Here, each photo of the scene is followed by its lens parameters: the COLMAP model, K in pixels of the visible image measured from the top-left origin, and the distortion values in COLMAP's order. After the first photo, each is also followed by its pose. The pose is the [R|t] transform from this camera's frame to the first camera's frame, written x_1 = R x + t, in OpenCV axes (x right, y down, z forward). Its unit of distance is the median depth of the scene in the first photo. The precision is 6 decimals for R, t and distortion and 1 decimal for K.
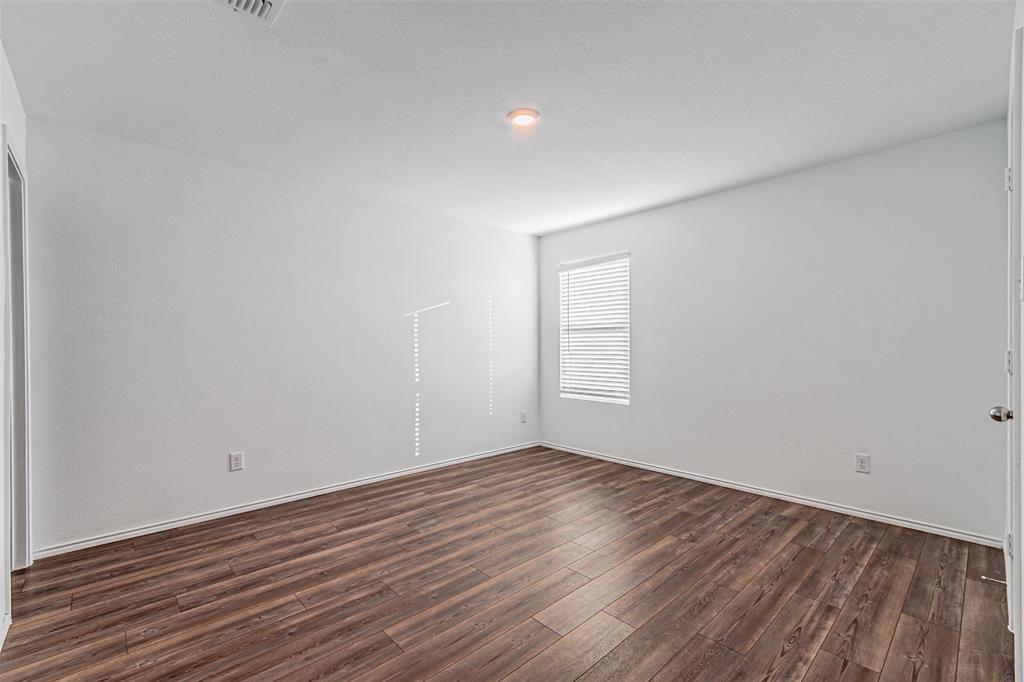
lens RADIAL K [[444.5, 0, 512.9], [0, 444.5, 343.6], [0, 0, 1]] dist [0.007330, -0.000825]
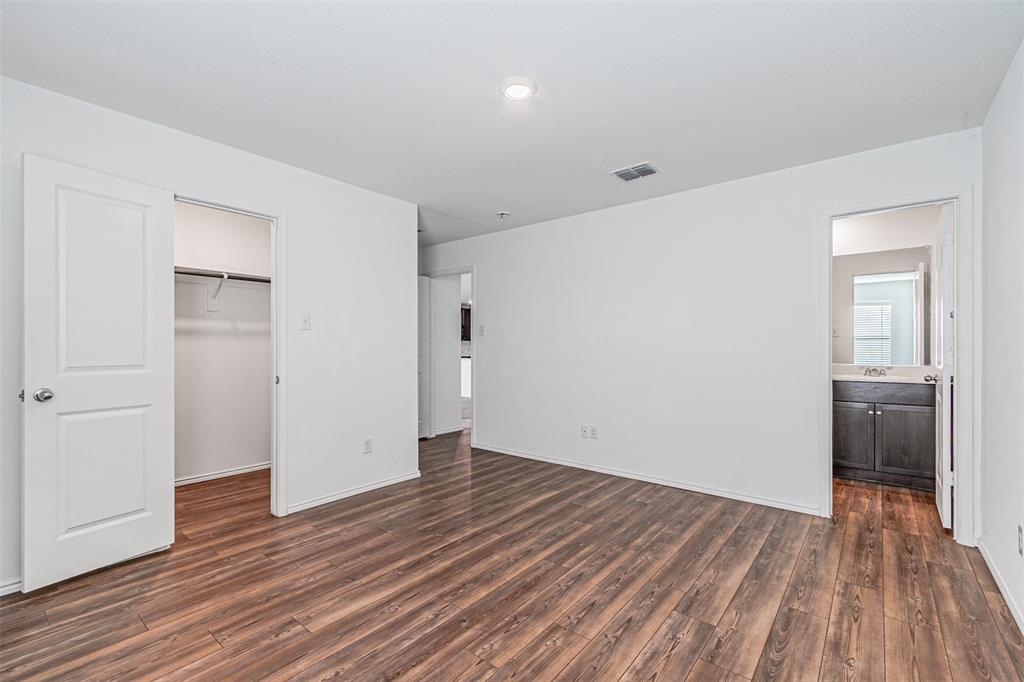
lens RADIAL K [[444.5, 0, 511.2], [0, 444.5, 346.2], [0, 0, 1]] dist [0.007330, -0.000825]
pose [[-0.990630, 0.004405, -0.136502, 0.163222], [0.005059, 0.999977, -0.004450, 0.007359], [0.136479, -0.005099, -0.990630, 1.906390]]
